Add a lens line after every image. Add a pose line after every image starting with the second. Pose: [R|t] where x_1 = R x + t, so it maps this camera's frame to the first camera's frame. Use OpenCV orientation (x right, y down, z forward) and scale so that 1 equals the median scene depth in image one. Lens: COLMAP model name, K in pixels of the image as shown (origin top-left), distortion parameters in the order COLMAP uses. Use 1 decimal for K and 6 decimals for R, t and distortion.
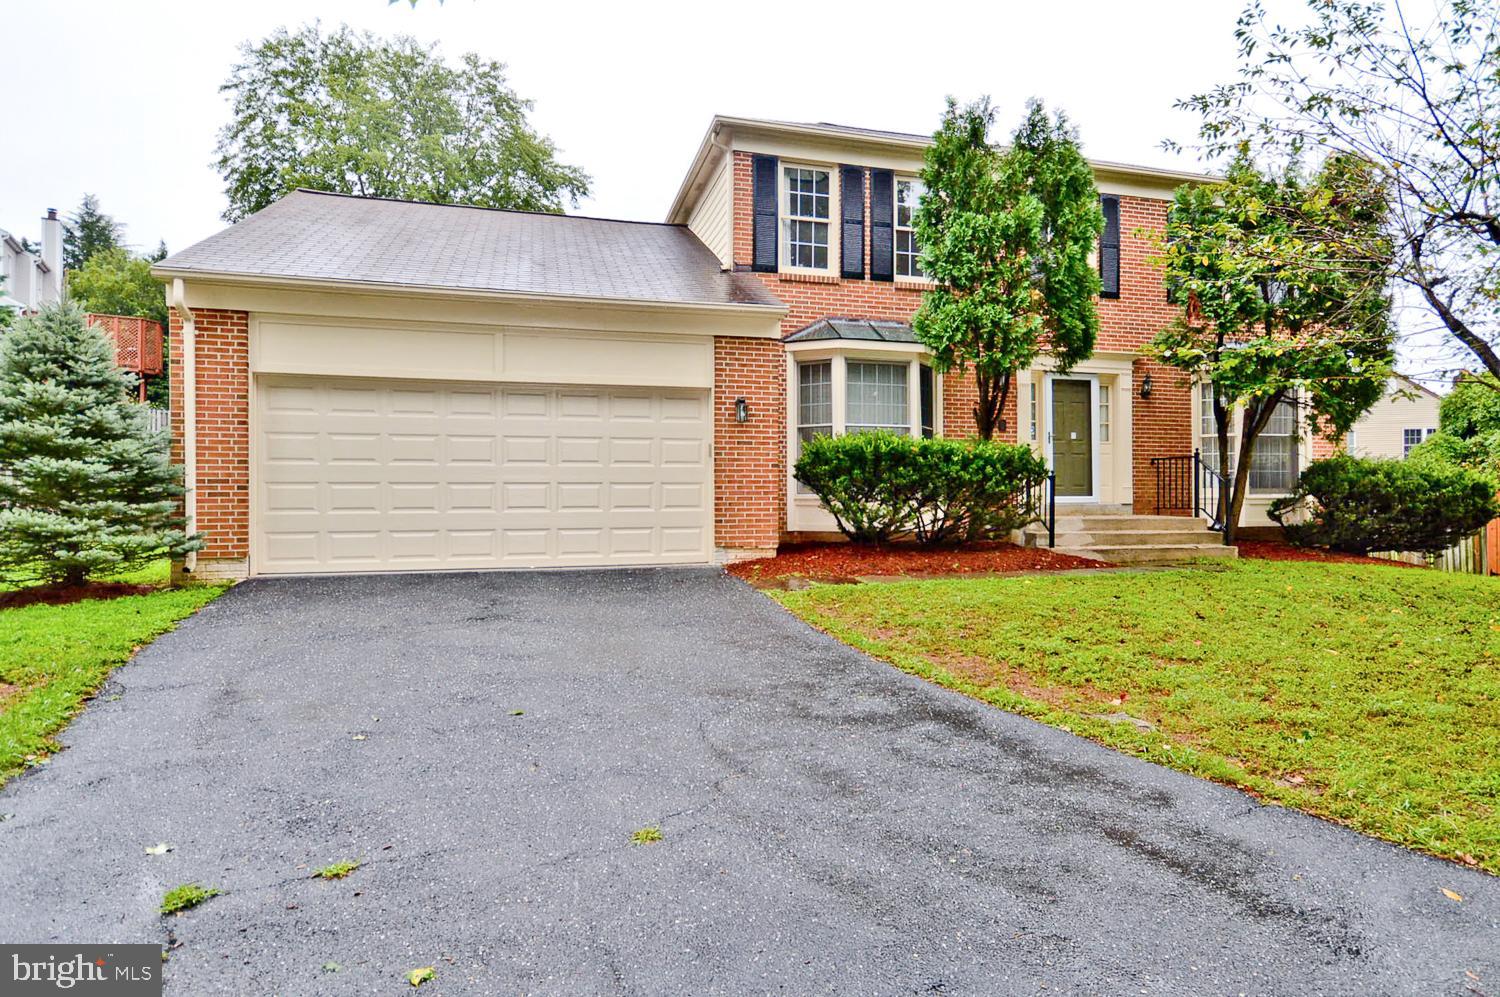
lens RADIAL K [[688.5, 0, 745.9], [0, 688.5, 453.5], [0, 0, 1]] dist [0.007566, -0.000840]
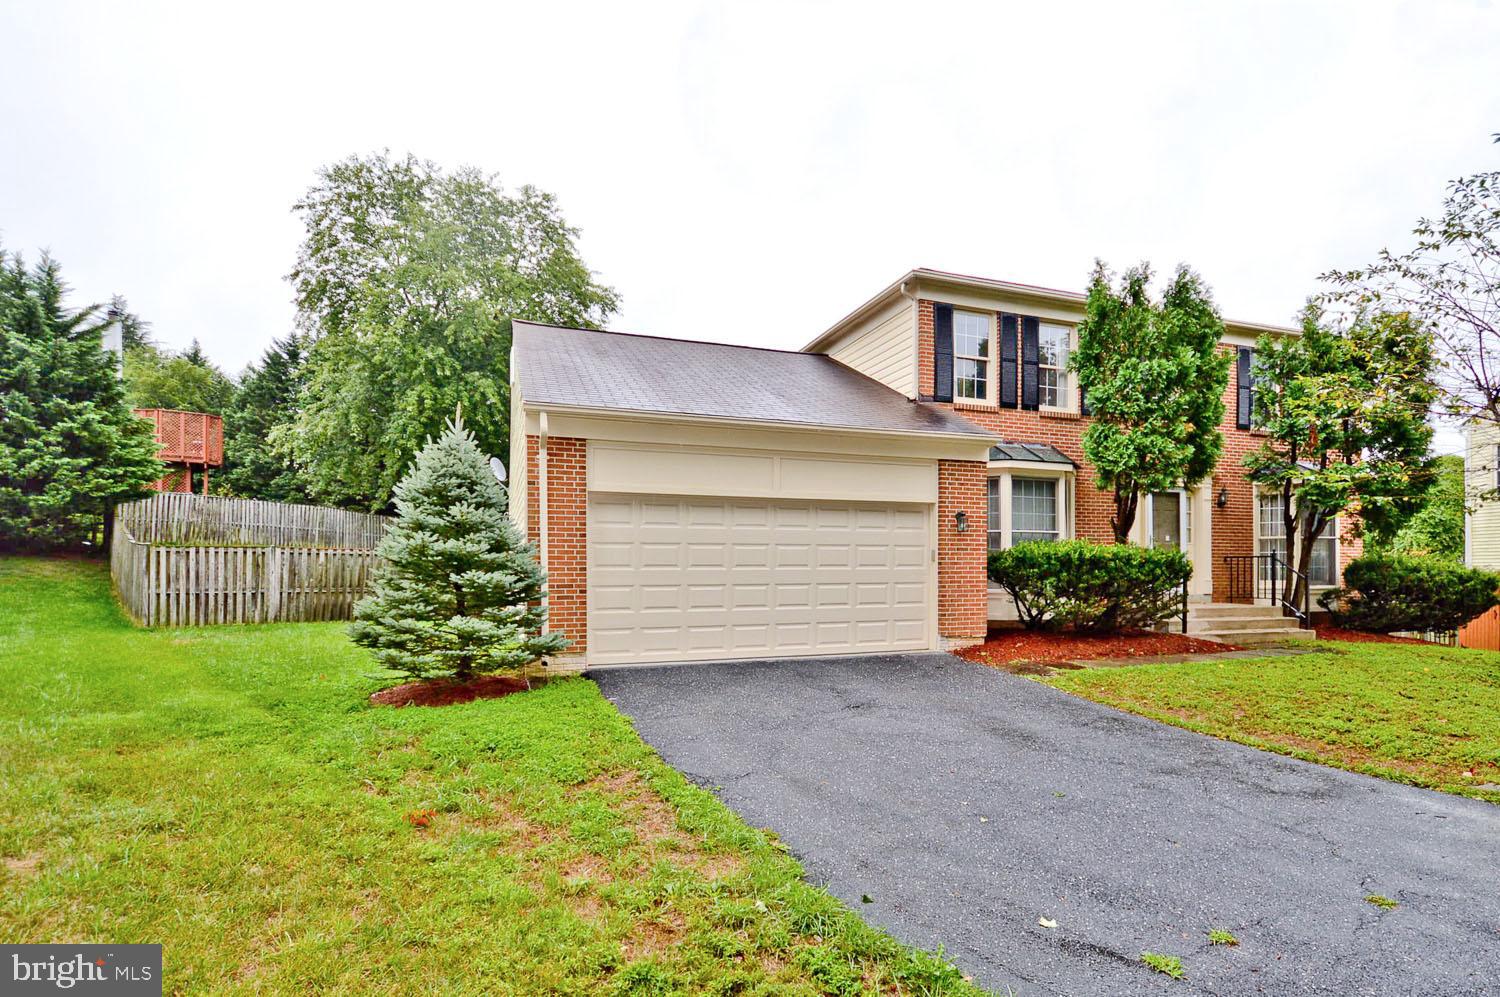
lens RADIAL K [[597.6, 0, 747.9], [0, 597.6, 539.0], [0, 0, 1]] dist [0.006682, 0.000265]
pose [[0.998181, 0.002466, 0.060238, -0.373015], [-0.002860, 0.999975, 0.006456, -0.033284], [-0.060221, -0.006617, 0.998163, -0.011909]]
